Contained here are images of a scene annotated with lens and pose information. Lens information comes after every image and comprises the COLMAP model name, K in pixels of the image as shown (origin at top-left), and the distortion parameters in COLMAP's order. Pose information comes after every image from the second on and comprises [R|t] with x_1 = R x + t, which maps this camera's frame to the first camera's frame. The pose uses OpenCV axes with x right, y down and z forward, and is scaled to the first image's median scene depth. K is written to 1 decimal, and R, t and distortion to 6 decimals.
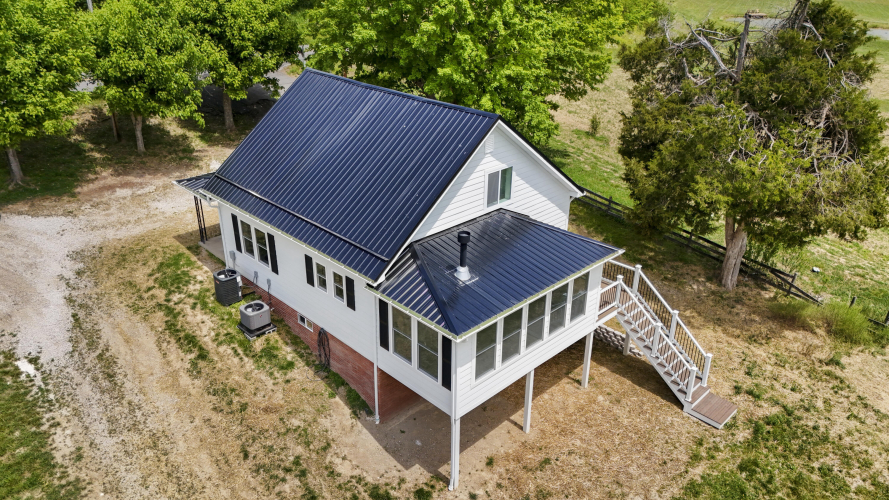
lens RADIAL K [[671.8, 0, 444.5], [0, 671.8, 250.0], [0, 0, 1]] dist [0.051810, -0.000781]
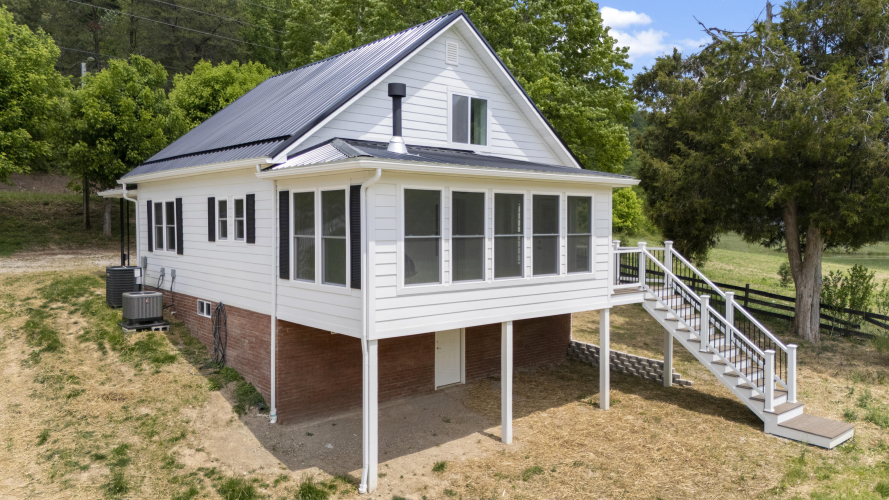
lens RADIAL K [[667.3, 0, 444.5], [0, 667.3, 250.0], [0, 0, 1]] dist [0.036219, 0.003447]
pose [[0.997154, -0.008237, -0.074946, 0.111864], [-0.021944, 0.919280, -0.392991, 0.351503], [0.072133, 0.393517, 0.916483, 0.361783]]
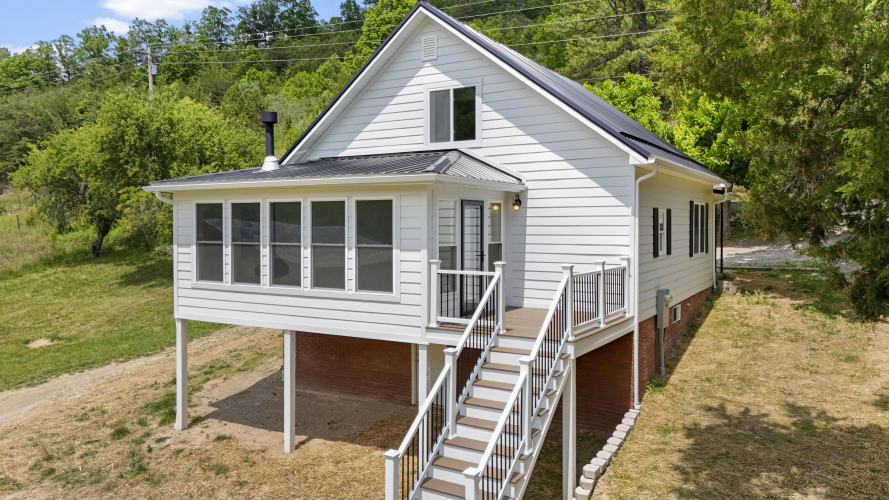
lens RADIAL K [[671.8, 0, 444.5], [0, 671.8, 250.0], [0, 0, 1]] dist [0.051810, -0.000781]
pose [[0.225315, 0.024116, -0.973987, 0.767394], [-0.415484, 0.906613, -0.073667, 0.085500], [0.881253, 0.421274, 0.214293, 0.923998]]
